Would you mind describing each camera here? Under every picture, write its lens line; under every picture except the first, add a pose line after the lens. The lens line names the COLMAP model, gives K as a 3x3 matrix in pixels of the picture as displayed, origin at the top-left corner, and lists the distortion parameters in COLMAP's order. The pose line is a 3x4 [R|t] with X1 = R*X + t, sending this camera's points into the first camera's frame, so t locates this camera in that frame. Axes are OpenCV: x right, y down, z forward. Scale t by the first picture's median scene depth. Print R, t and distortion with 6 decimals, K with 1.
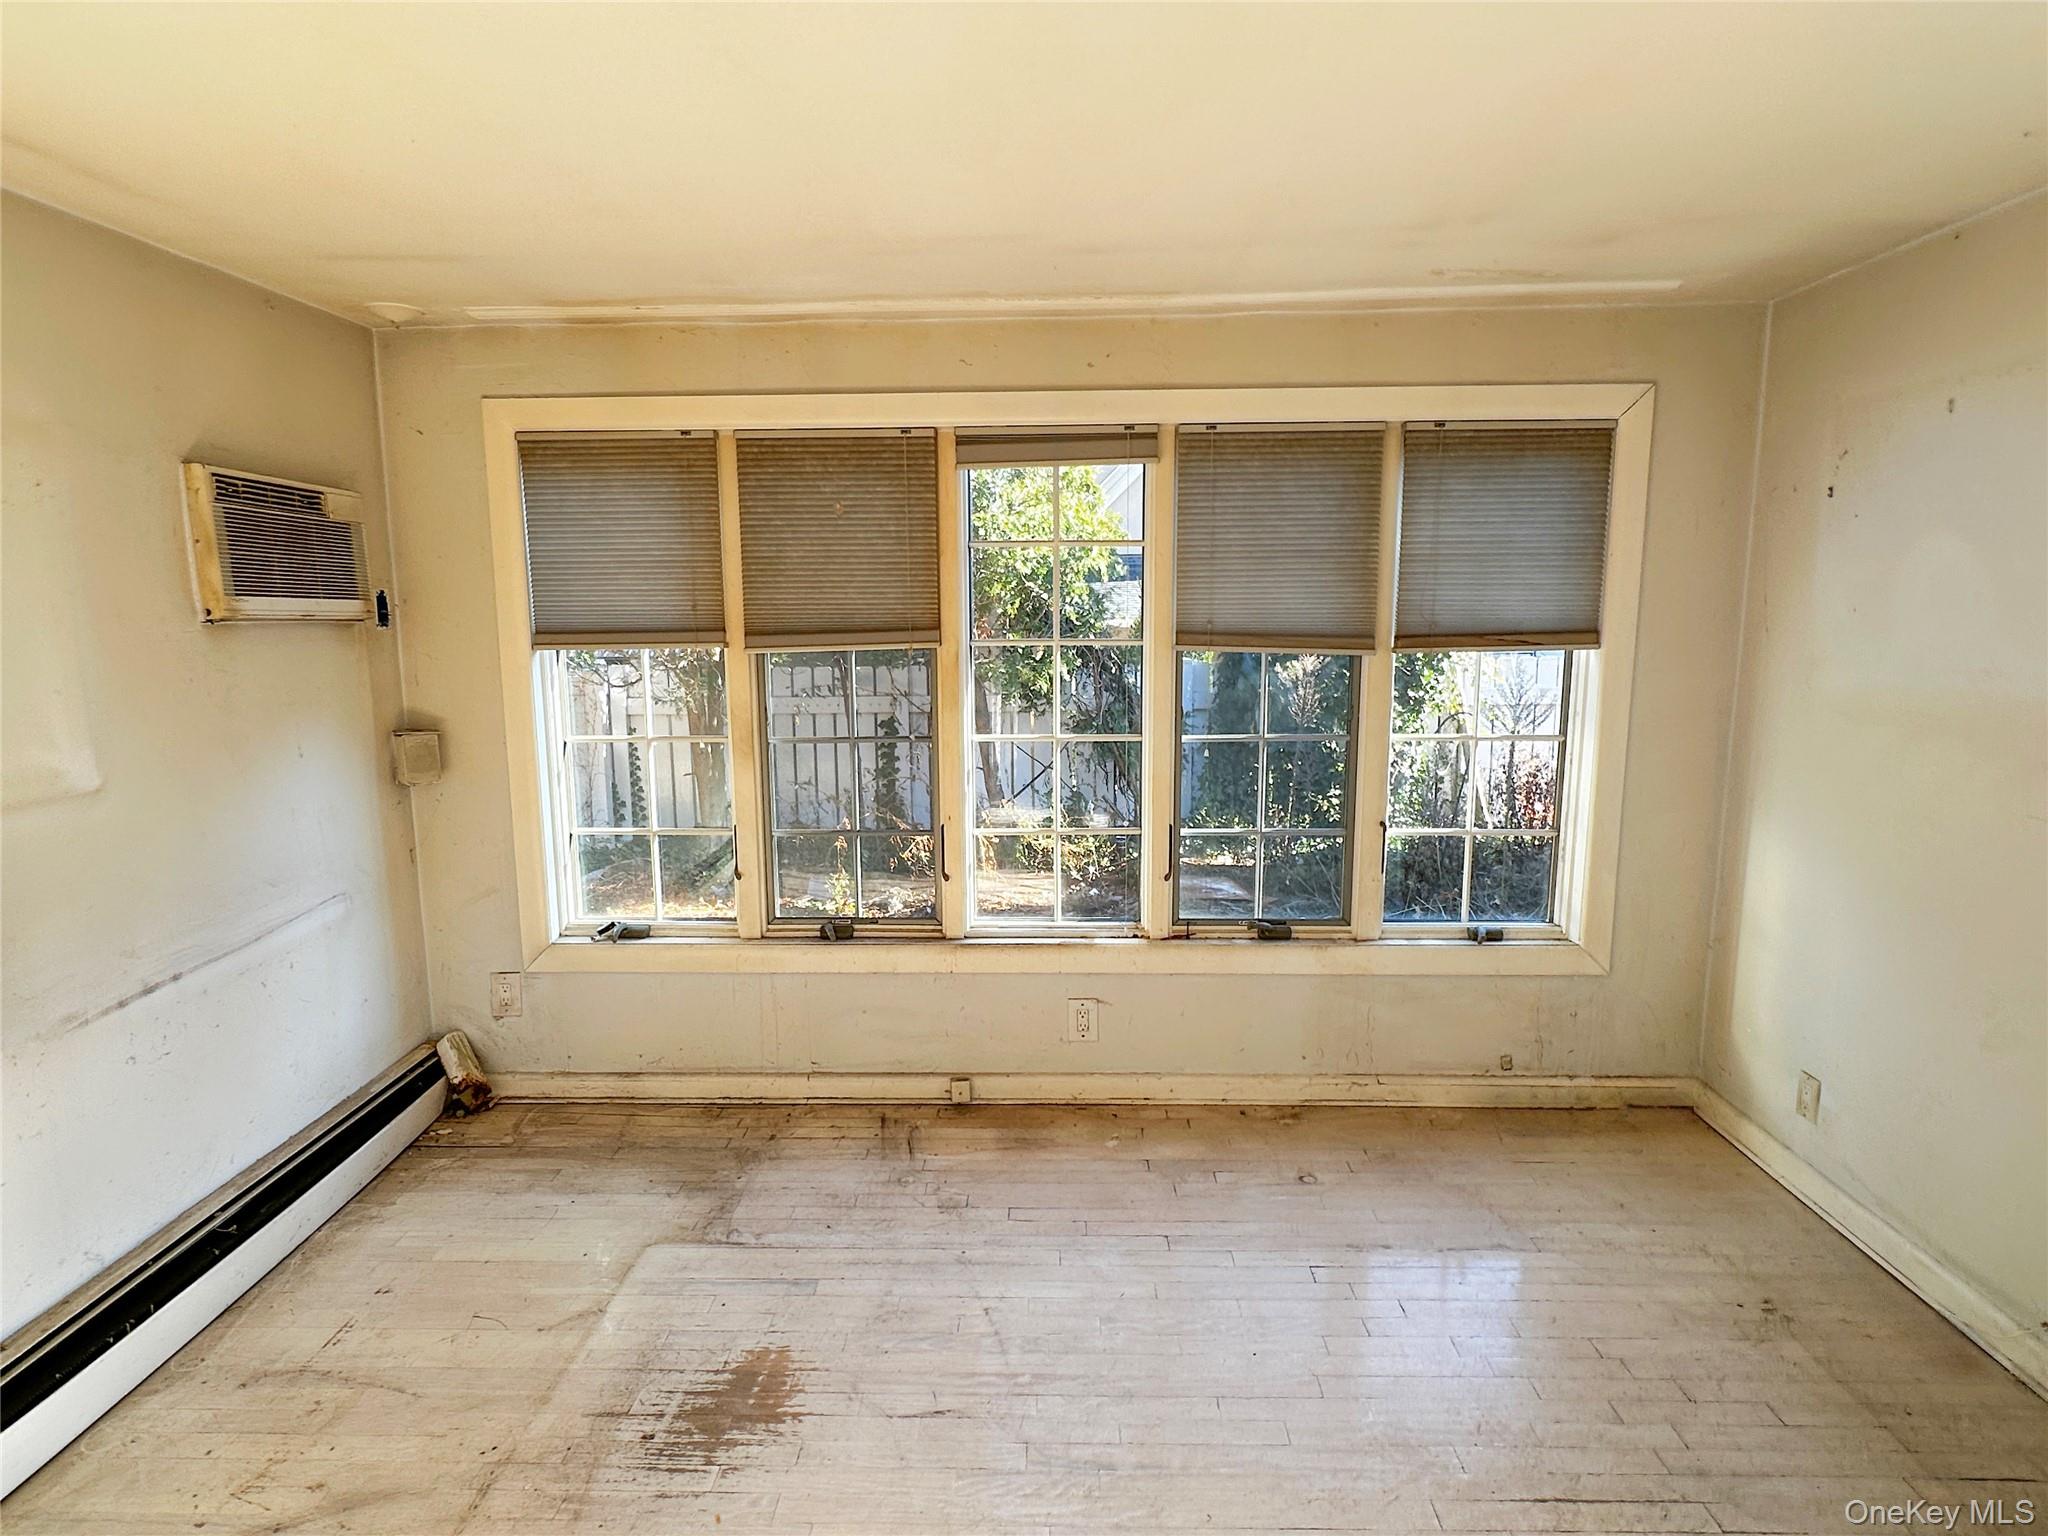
lens RADIAL K [[1092.8, 0, 1033.0], [0, 1092.8, 761.9], [0, 0, 1]] dist [0.000708, 0.000764]
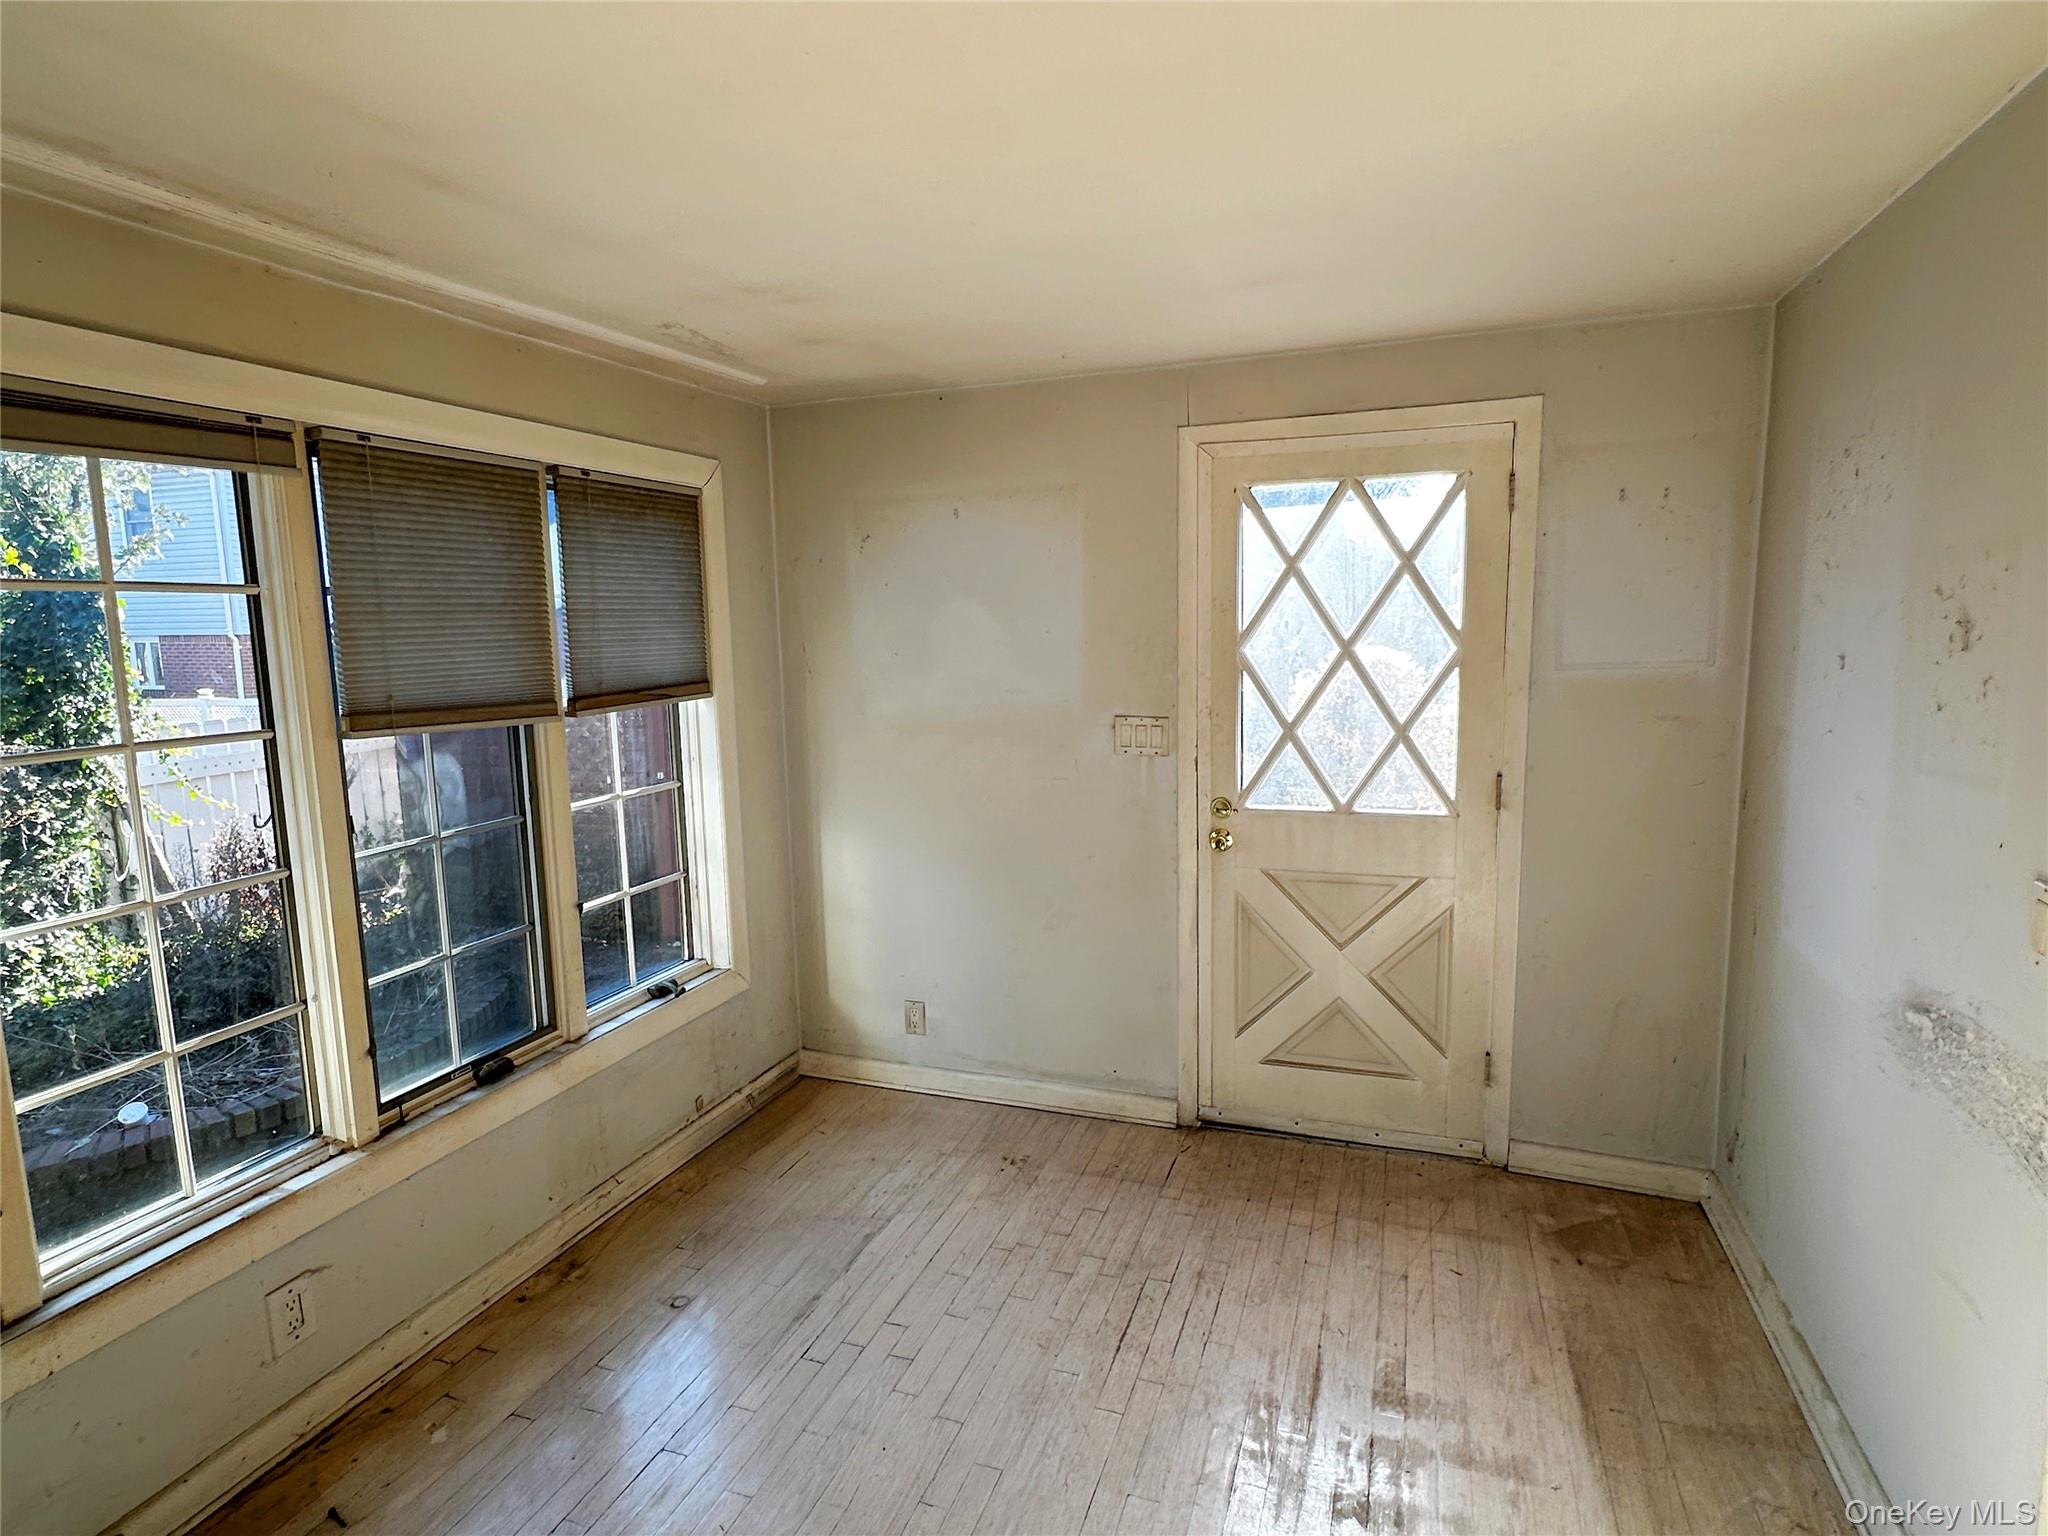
lens RADIAL K [[1091.2, 0, 1024.0], [0, 1091.2, 768.0], [0, 0, 1]] dist [0.000587, 0.000212]
pose [[0.318755, -0.129527, 0.938945, -0.416057], [0.164002, 0.983214, 0.079958, -0.070167], [-0.933541, 0.128501, 0.334648, 0.356725]]
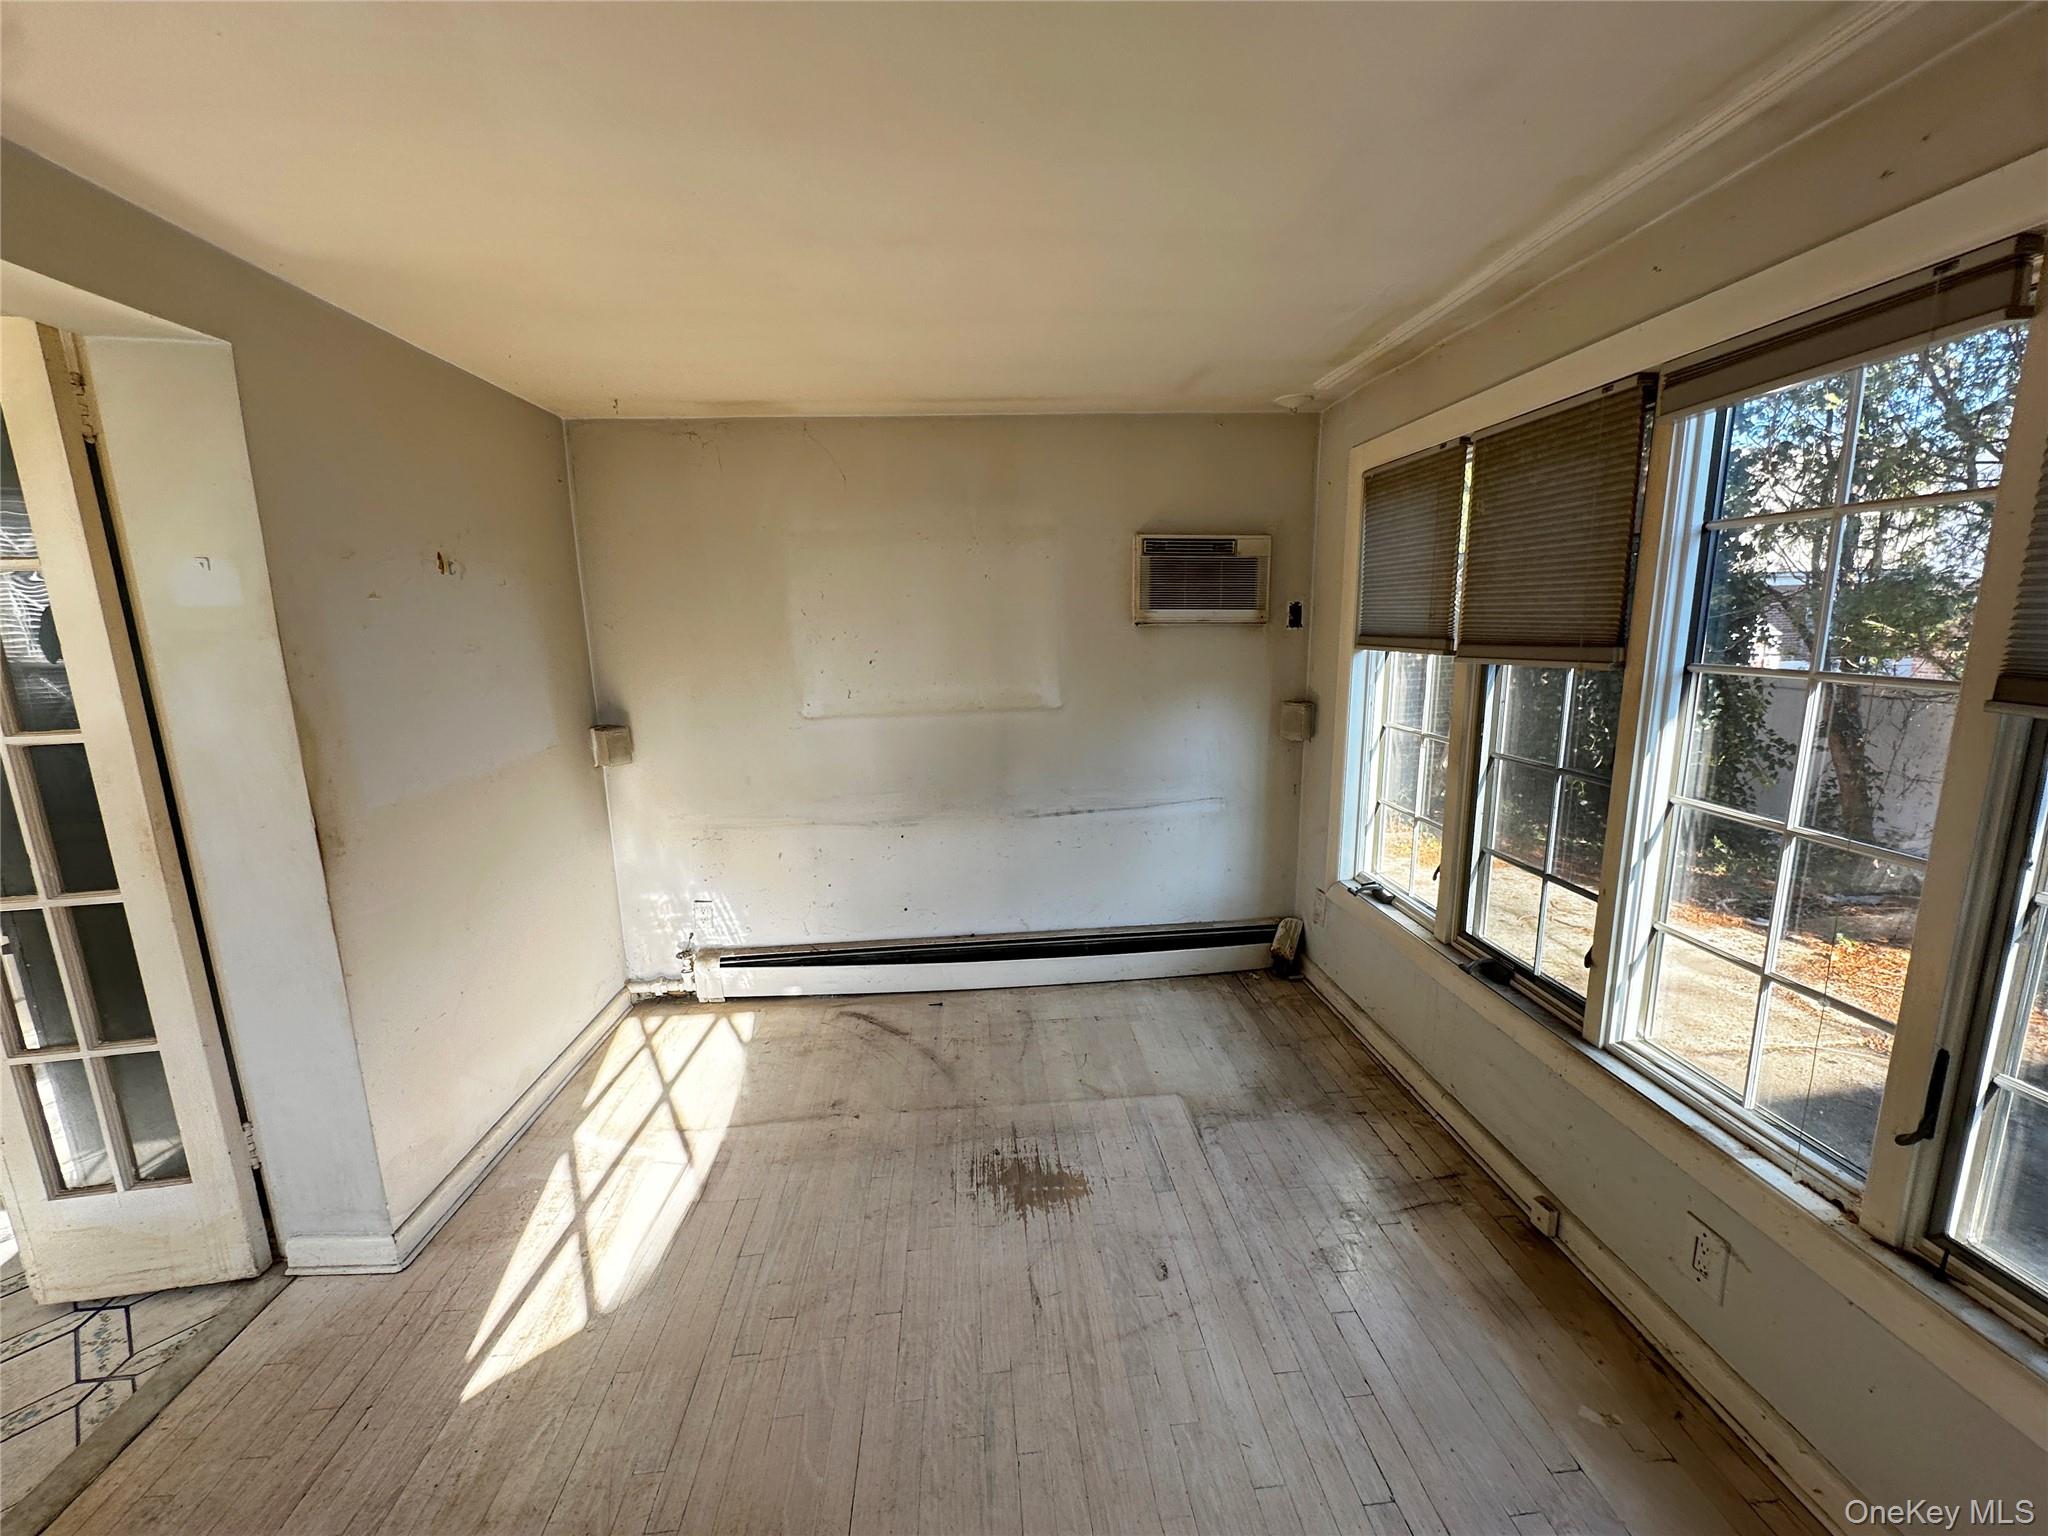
lens RADIAL K [[816.0, 0, 1019.9], [0, 816.0, 767.4], [0, 0, 1]] dist [-0.002481, 0.000098]
pose [[0.099421, 0.189555, -0.976824, 0.456968], [-0.126430, 0.976137, 0.176553, -0.089467], [0.986981, 0.105946, 0.121014, 0.547278]]
